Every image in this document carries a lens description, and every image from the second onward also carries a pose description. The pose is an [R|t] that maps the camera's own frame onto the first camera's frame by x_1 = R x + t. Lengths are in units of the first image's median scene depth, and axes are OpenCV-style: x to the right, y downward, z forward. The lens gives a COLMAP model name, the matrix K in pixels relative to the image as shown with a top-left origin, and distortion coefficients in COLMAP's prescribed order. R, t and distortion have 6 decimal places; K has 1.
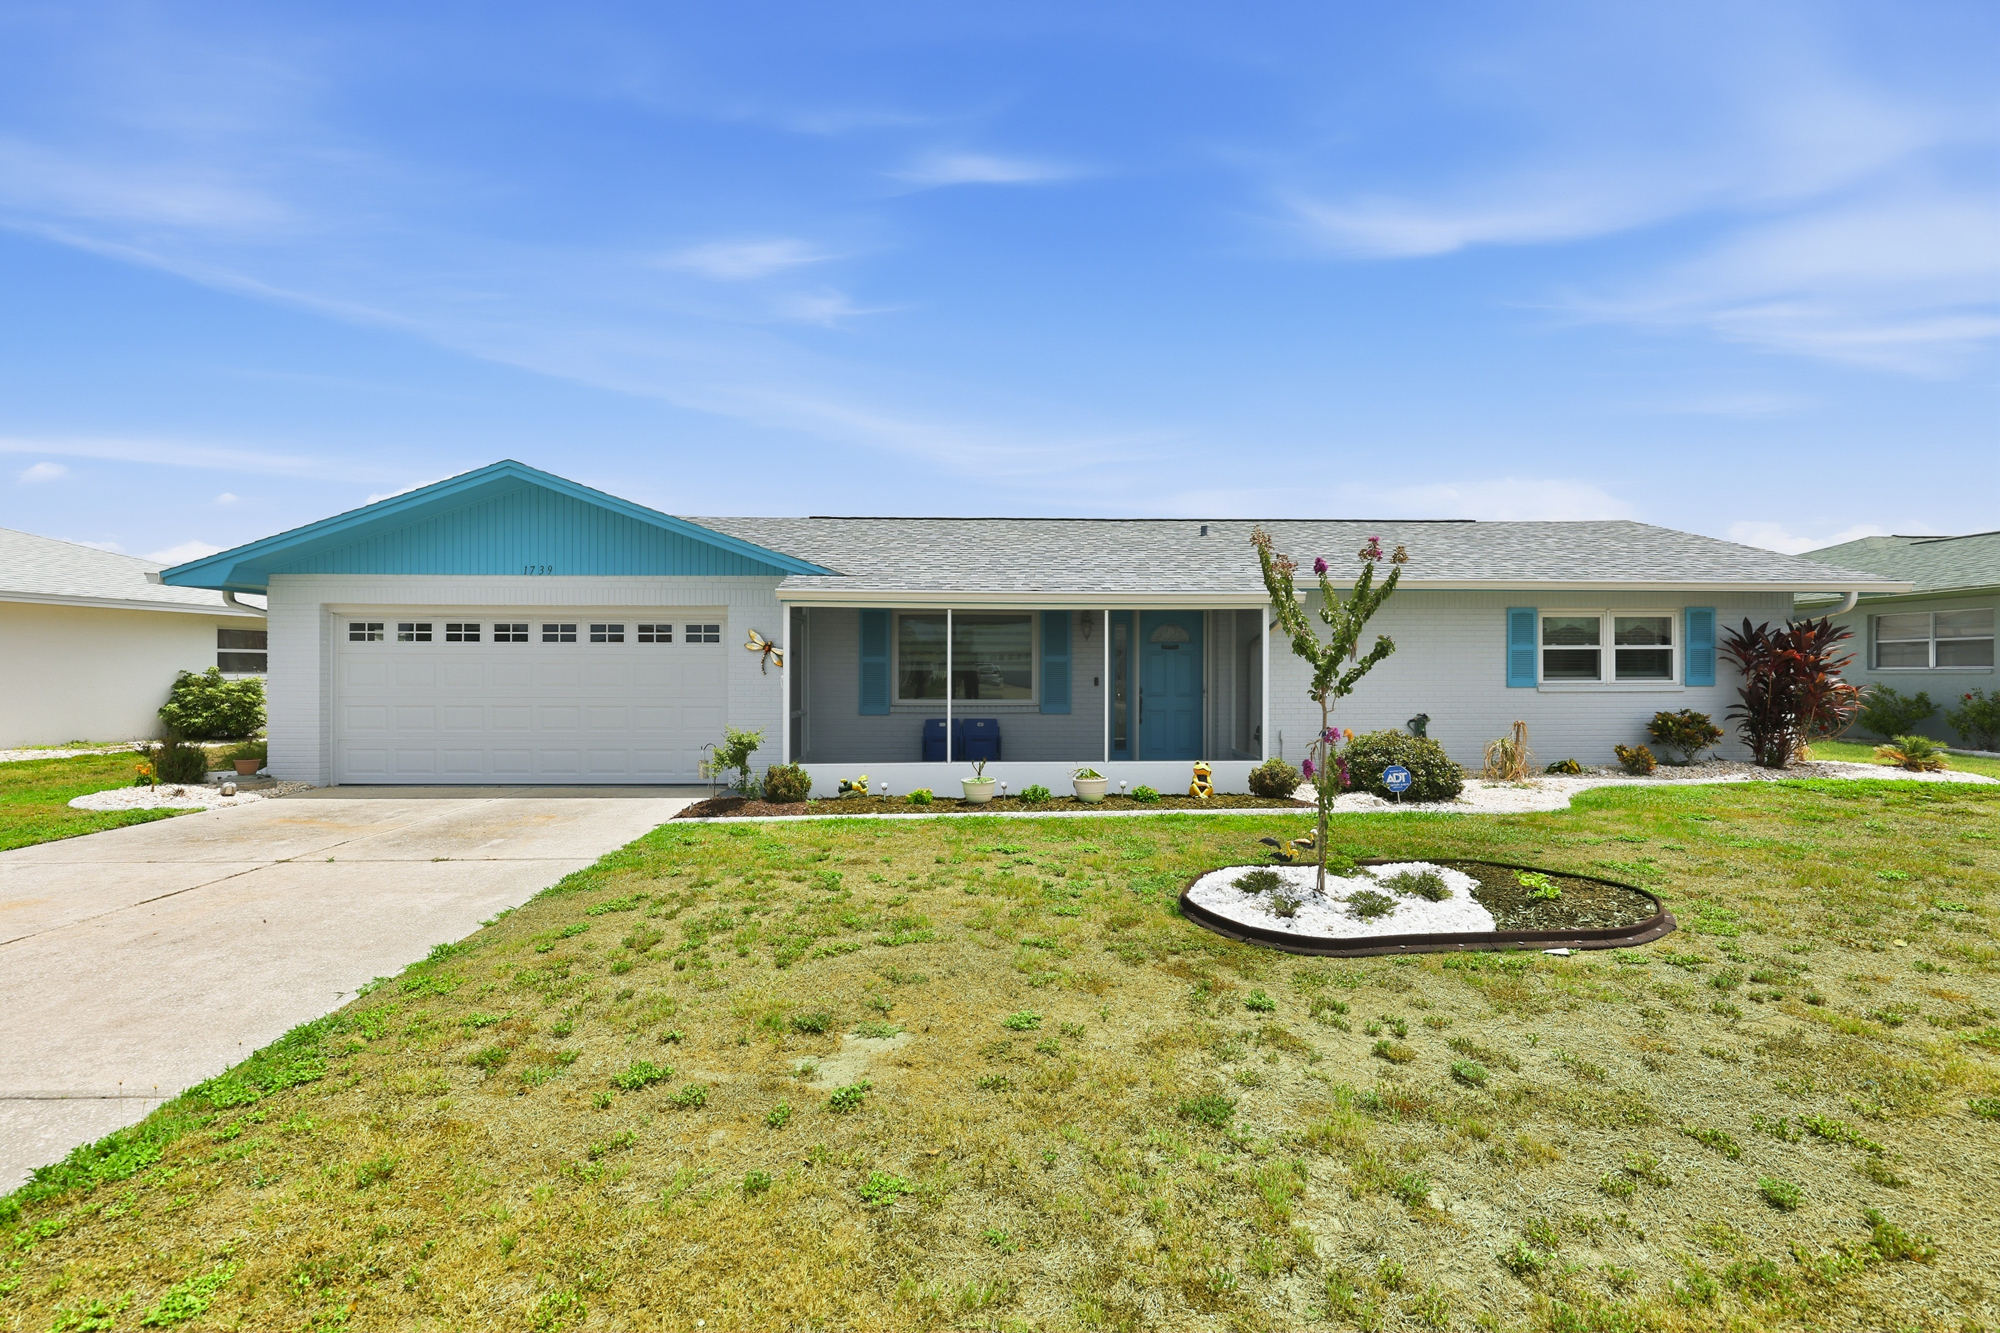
lens RADIAL K [[856.7, 0, 995.5], [0, 856.7, 658.4], [0, 0, 1]] dist [-0.003557, -0.000736]
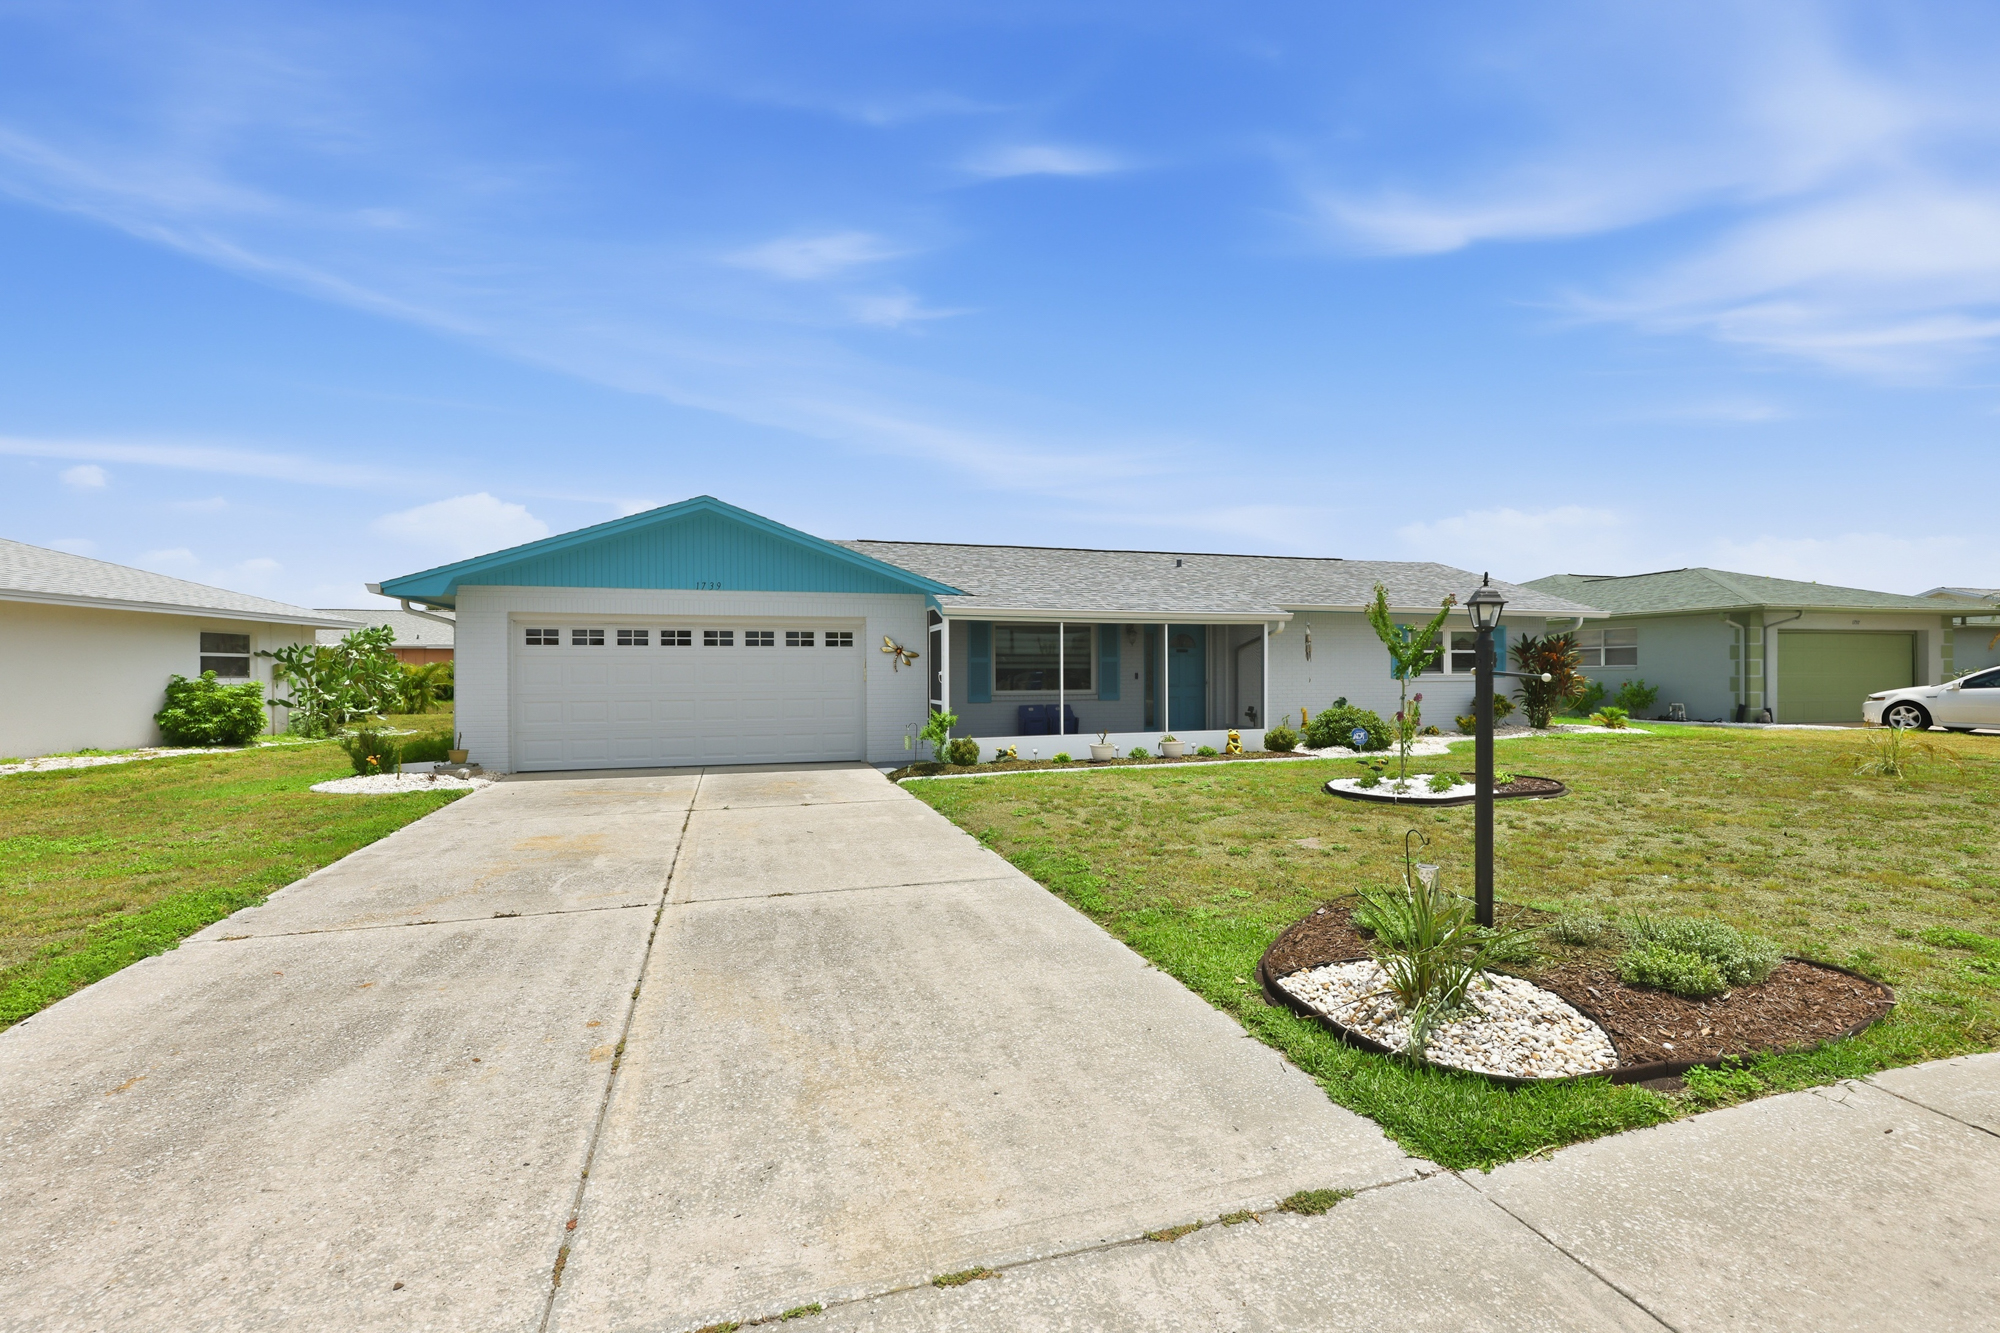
lens RADIAL K [[856.7, 0, 996.3], [0, 856.7, 679.2], [0, 0, 1]] dist [-0.003557, -0.000736]
pose [[0.966860, -0.007254, 0.255206, -0.451644], [0.003061, 0.999854, 0.016822, 0.008144], [-0.255291, -0.015484, 0.966740, -0.259537]]
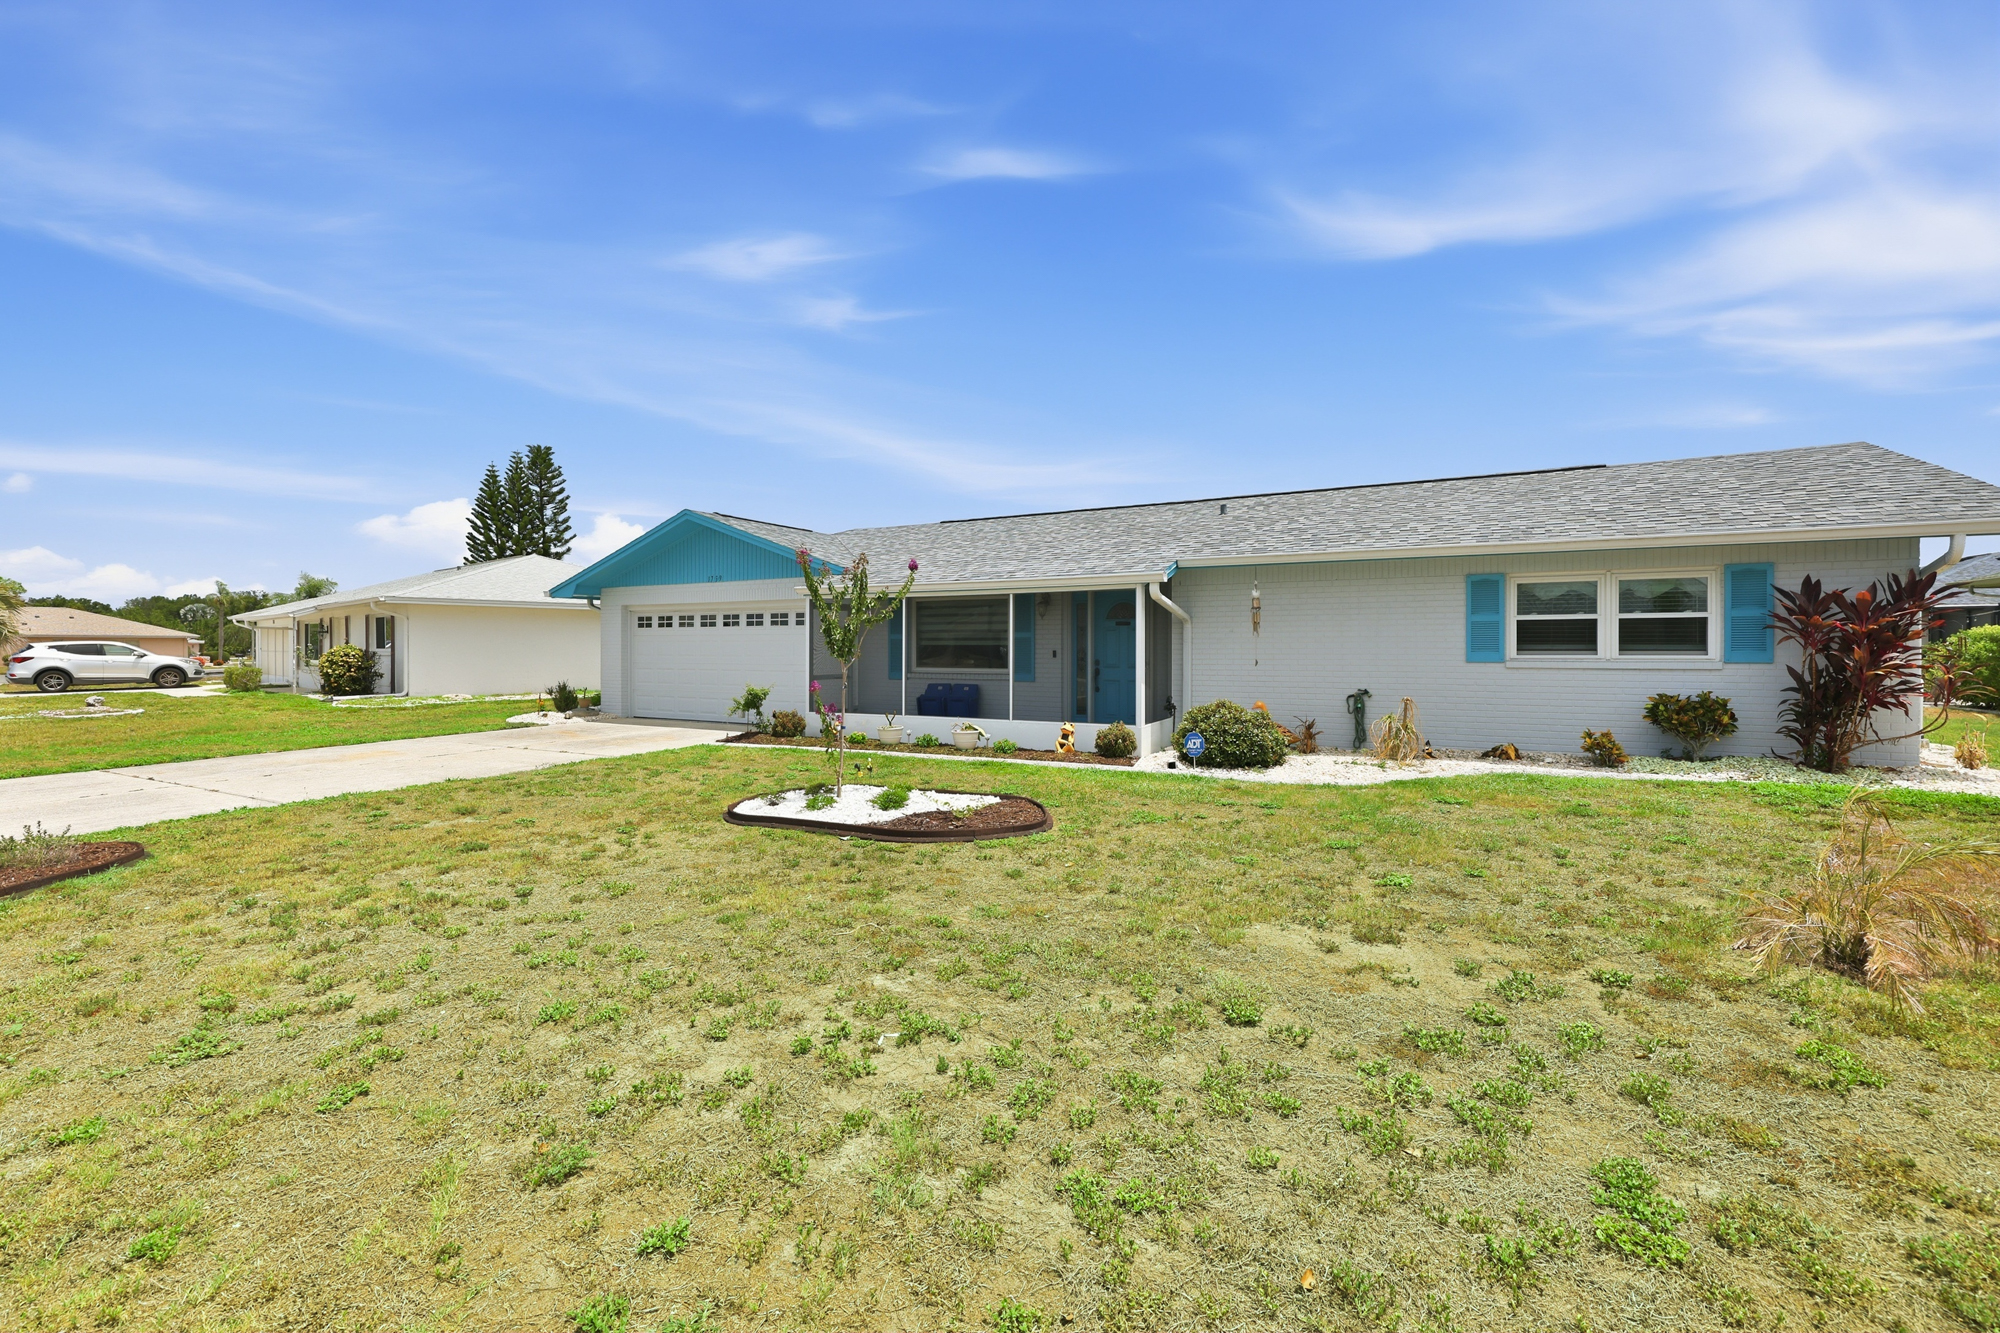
lens RADIAL K [[856.7, 0, 993.2], [0, 856.7, 655.5], [0, 0, 1]] dist [-0.003557, -0.000736]
pose [[0.857521, 0.003982, -0.514434, 0.657768], [0.007779, 0.999755, 0.020705, 0.003824], [0.514391, -0.021756, 0.857280, -0.038908]]
